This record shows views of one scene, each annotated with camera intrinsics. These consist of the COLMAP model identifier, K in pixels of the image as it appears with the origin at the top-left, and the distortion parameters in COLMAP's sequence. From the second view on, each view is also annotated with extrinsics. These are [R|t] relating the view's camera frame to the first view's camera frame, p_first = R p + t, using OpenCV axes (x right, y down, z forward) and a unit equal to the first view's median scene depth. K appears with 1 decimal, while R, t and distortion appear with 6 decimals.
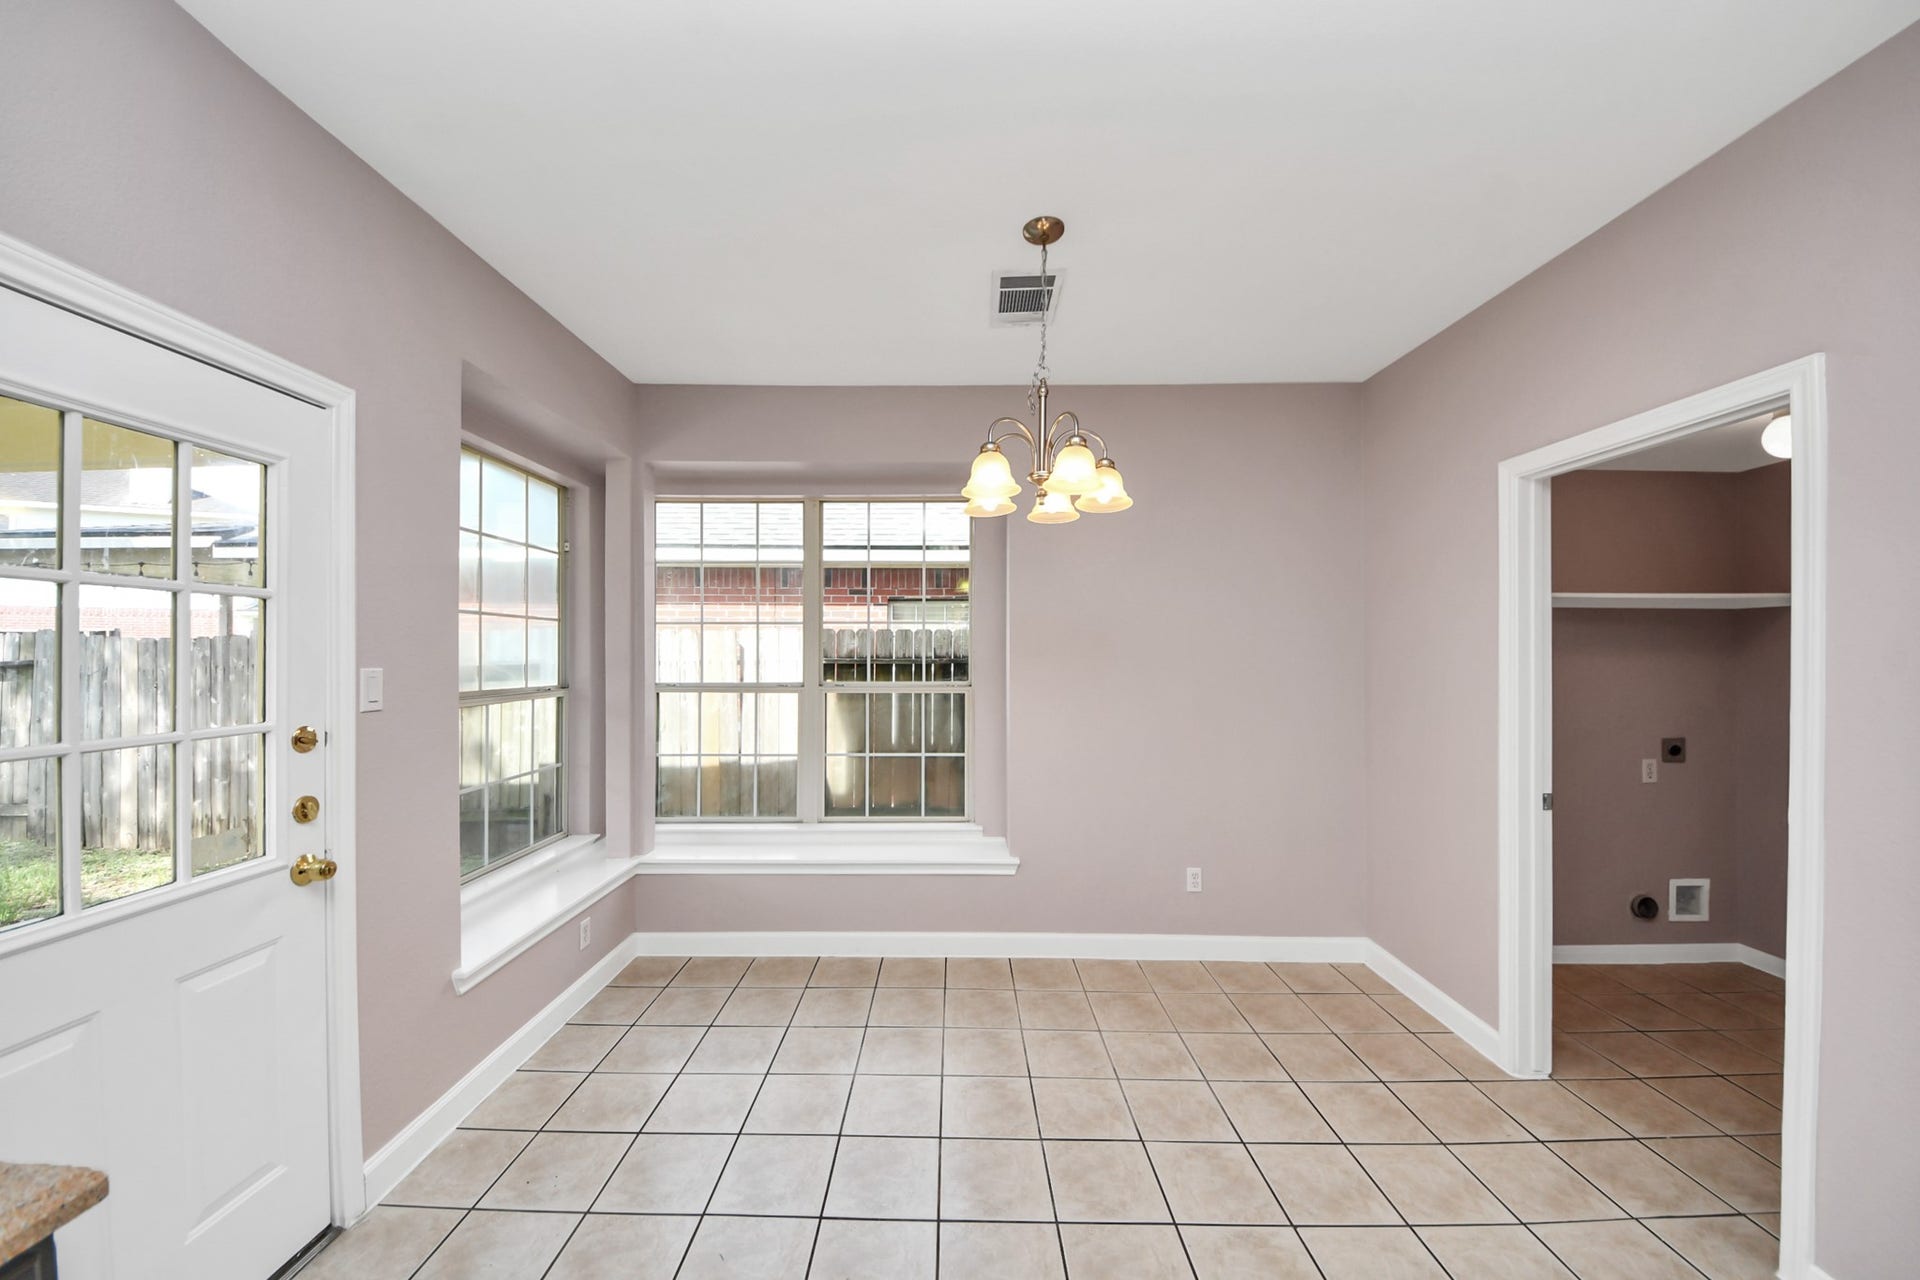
lens RADIAL K [[696.6, 0, 948.6], [0, 696.6, 649.5], [0, 0, 1]] dist [0.010445, -0.003428]
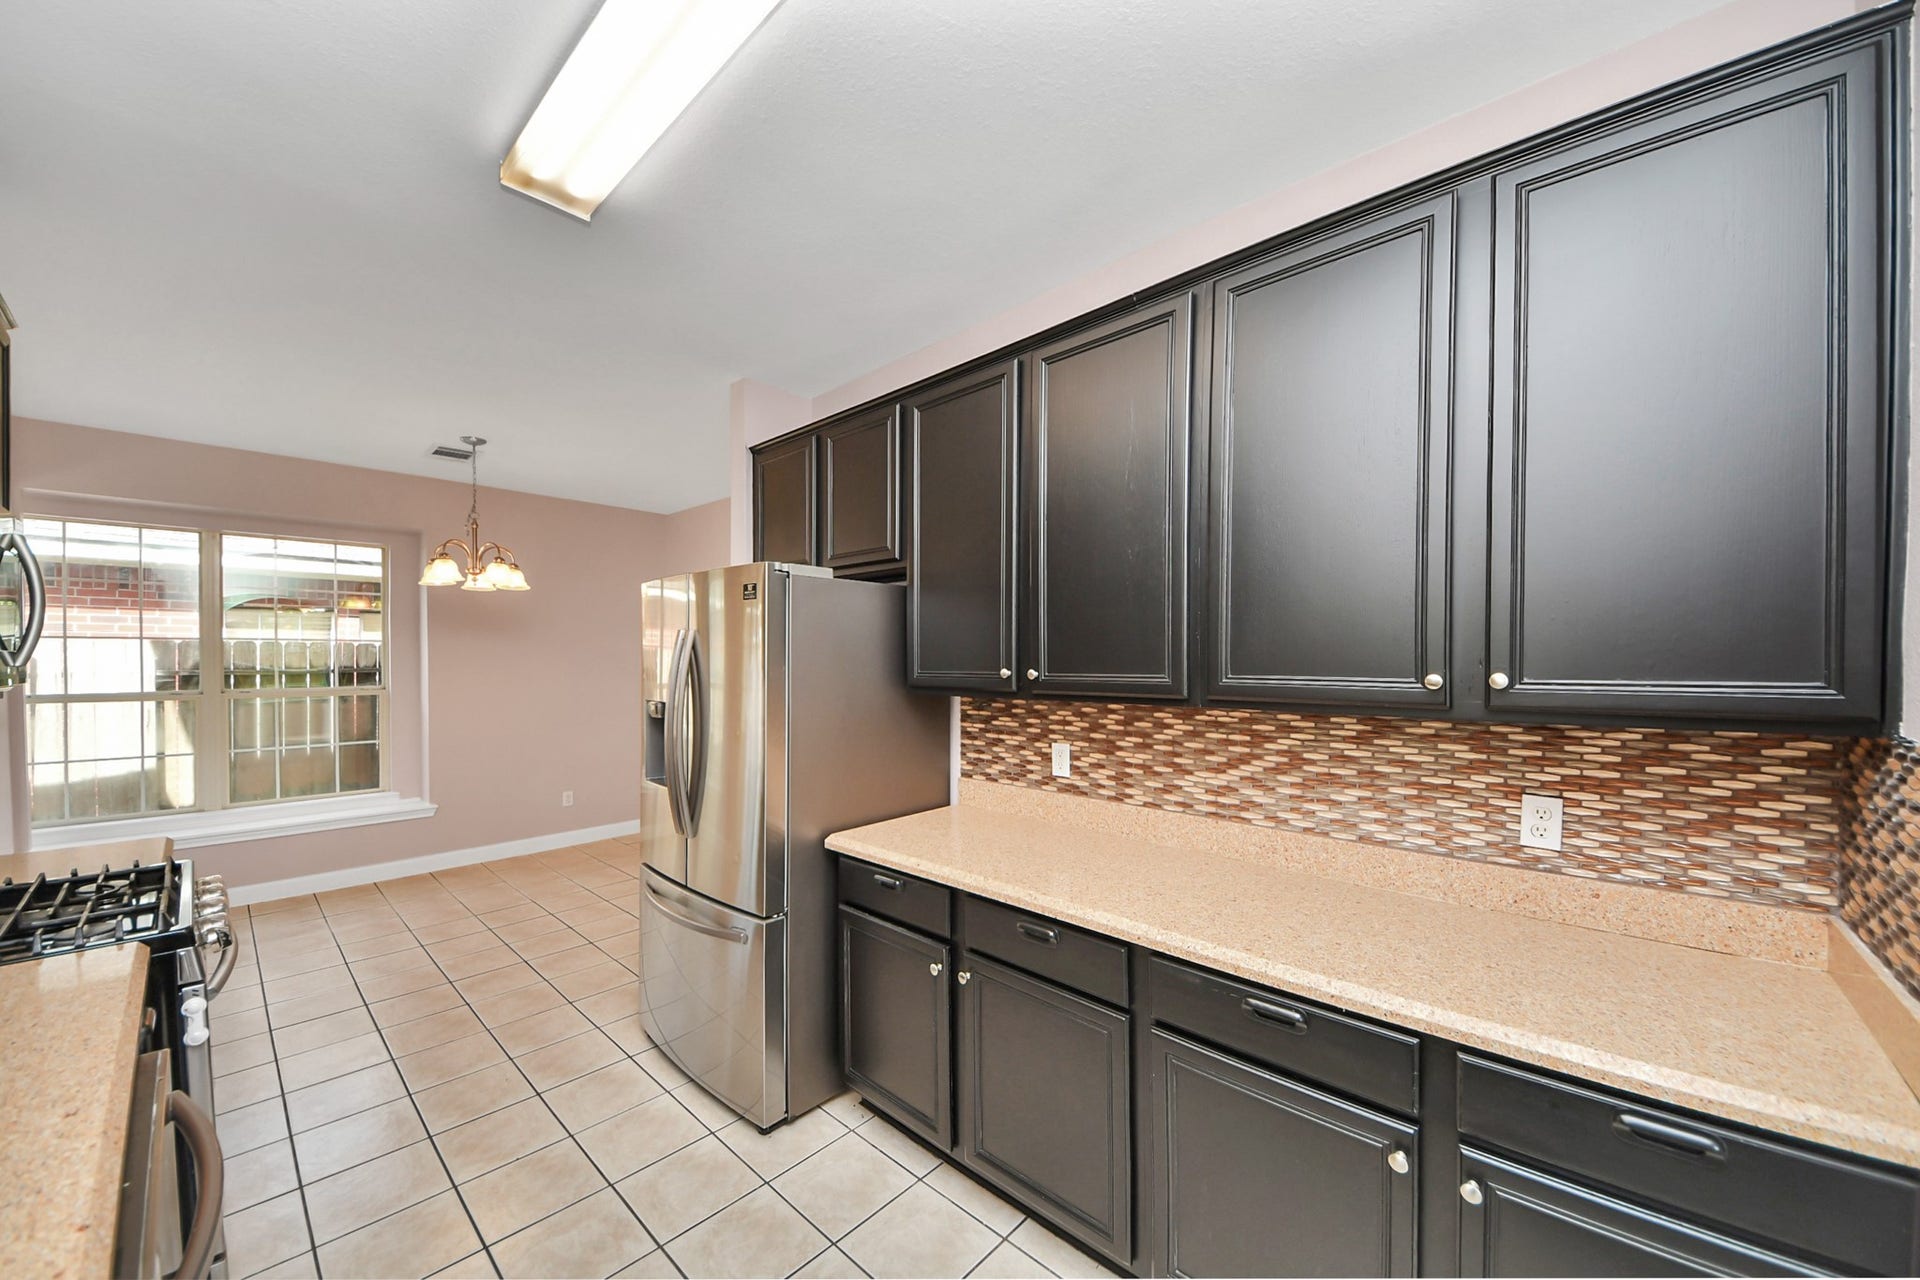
lens RADIAL K [[696.6, 0, 956.1], [0, 696.6, 653.4], [0, 0, 1]] dist [0.010445, -0.003428]
pose [[0.682606, 0.000917, 0.730786, -0.210423], [-0.003047, 0.999994, 0.001591, -0.020839], [-0.730780, -0.003313, 0.682605, -0.728260]]
